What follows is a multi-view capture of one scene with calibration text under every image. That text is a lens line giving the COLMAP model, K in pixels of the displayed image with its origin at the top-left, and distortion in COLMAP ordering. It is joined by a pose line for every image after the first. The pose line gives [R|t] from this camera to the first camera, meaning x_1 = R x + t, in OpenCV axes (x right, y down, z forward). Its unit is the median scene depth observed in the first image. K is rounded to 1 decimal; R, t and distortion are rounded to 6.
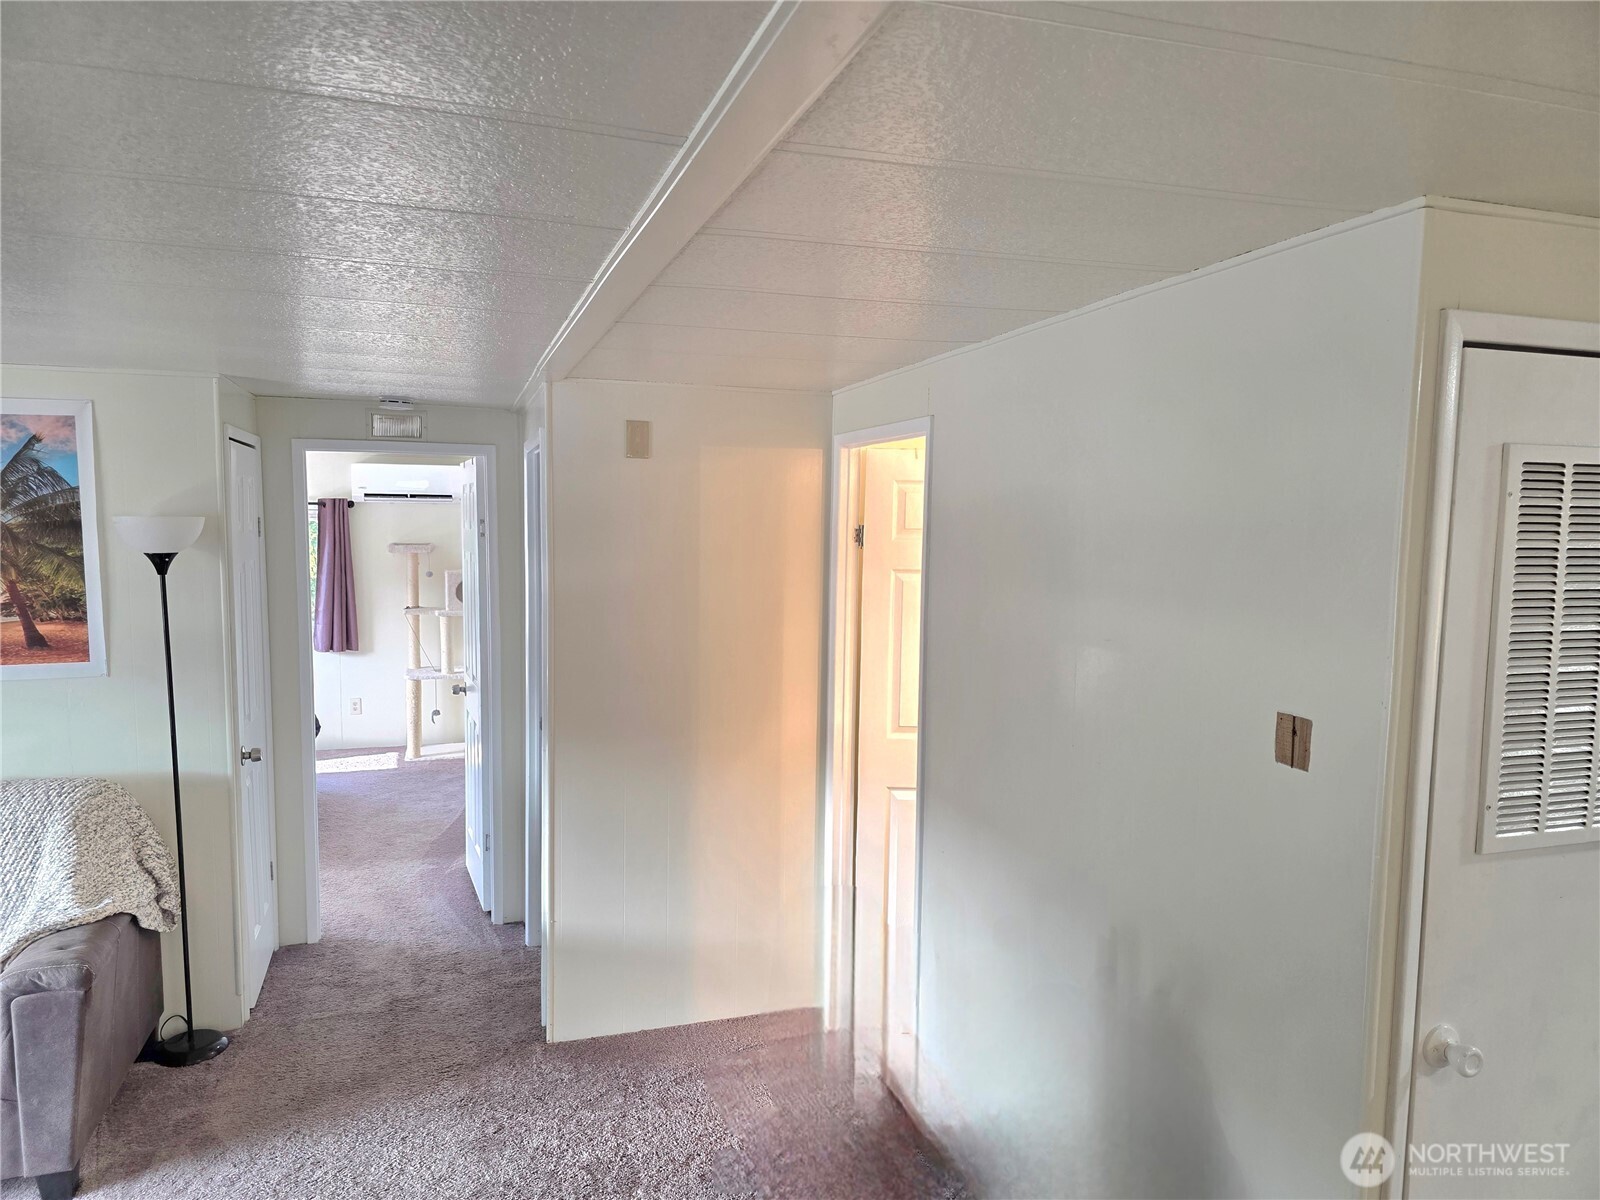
lens RADIAL K [[1075.7, 0, 800.4], [0, 1075.7, 604.0], [0, 0, 1]] dist [0.066204, -0.067994]
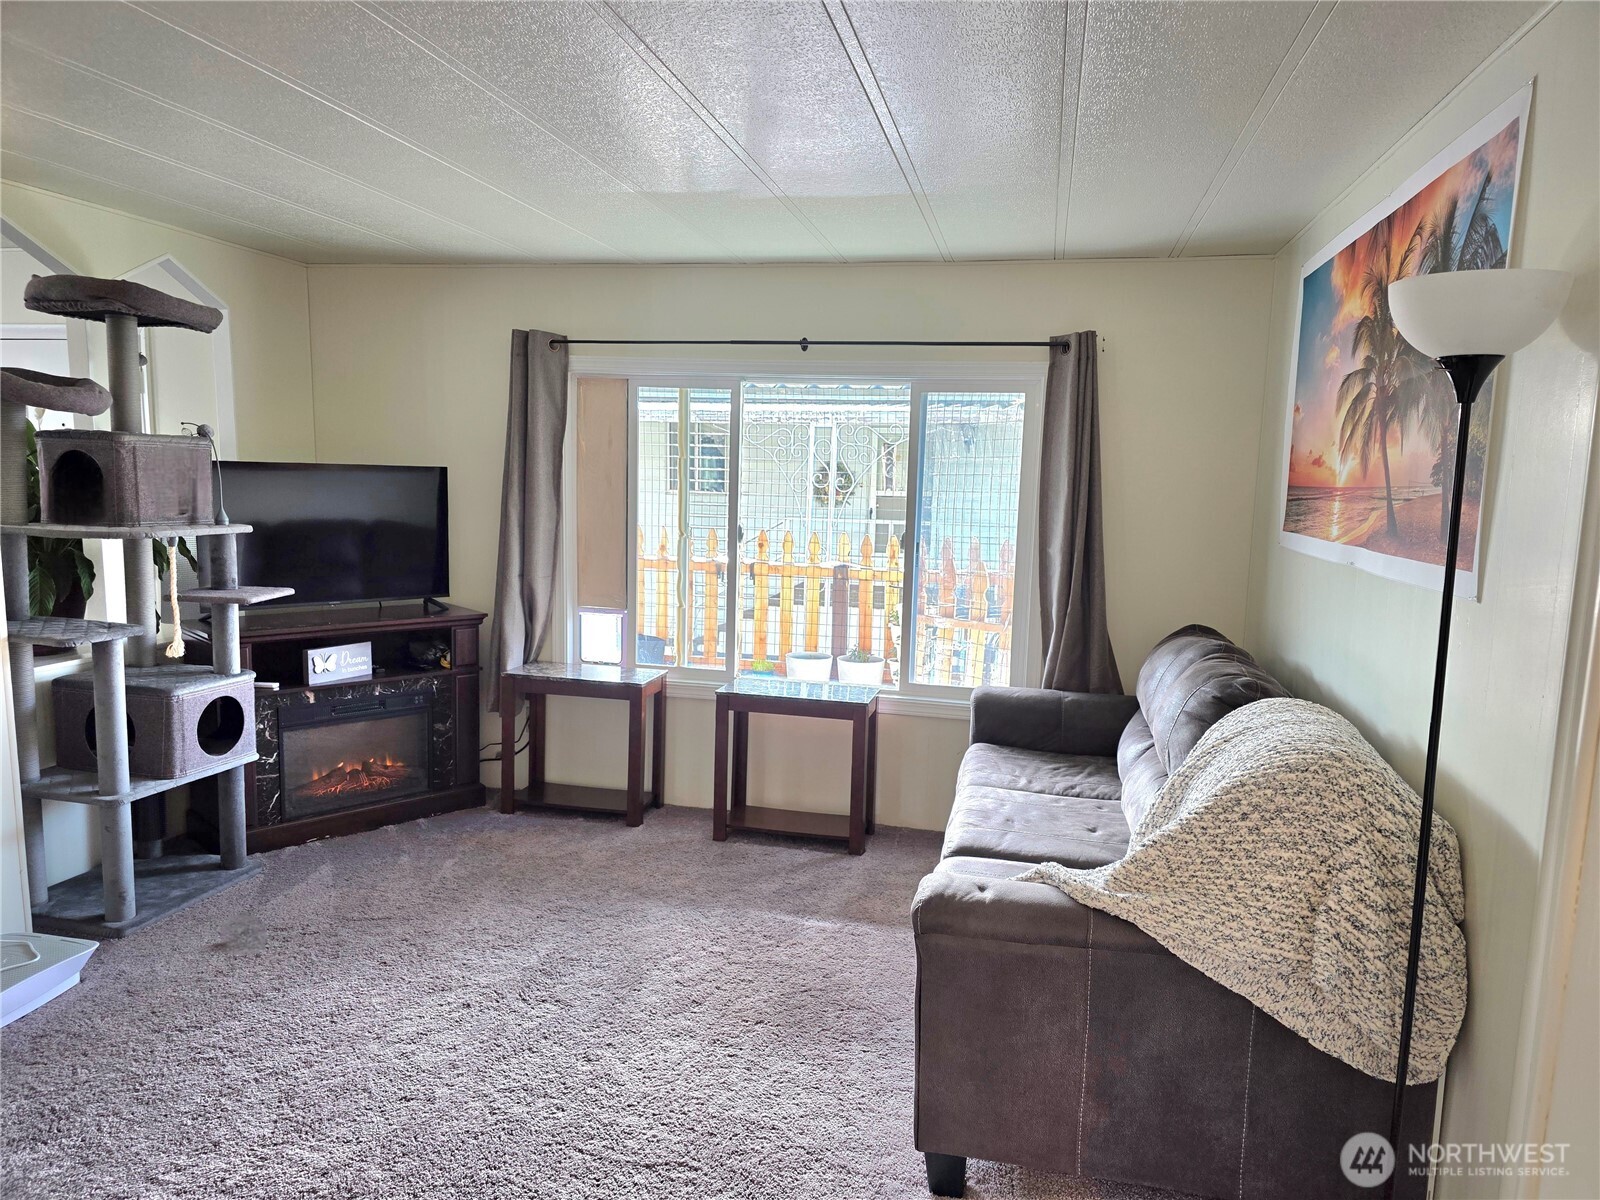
lens RADIAL K [[1075.7, 0, 800.0], [0, 1075.7, 601.3], [0, 0, 1]] dist [0.066204, -0.067994]
pose [[-0.512645, 0.079118, -0.854948, 0.001500], [-0.106849, 0.982126, 0.154956, 0.020196], [0.851927, 0.170788, -0.495028, 1.074553]]
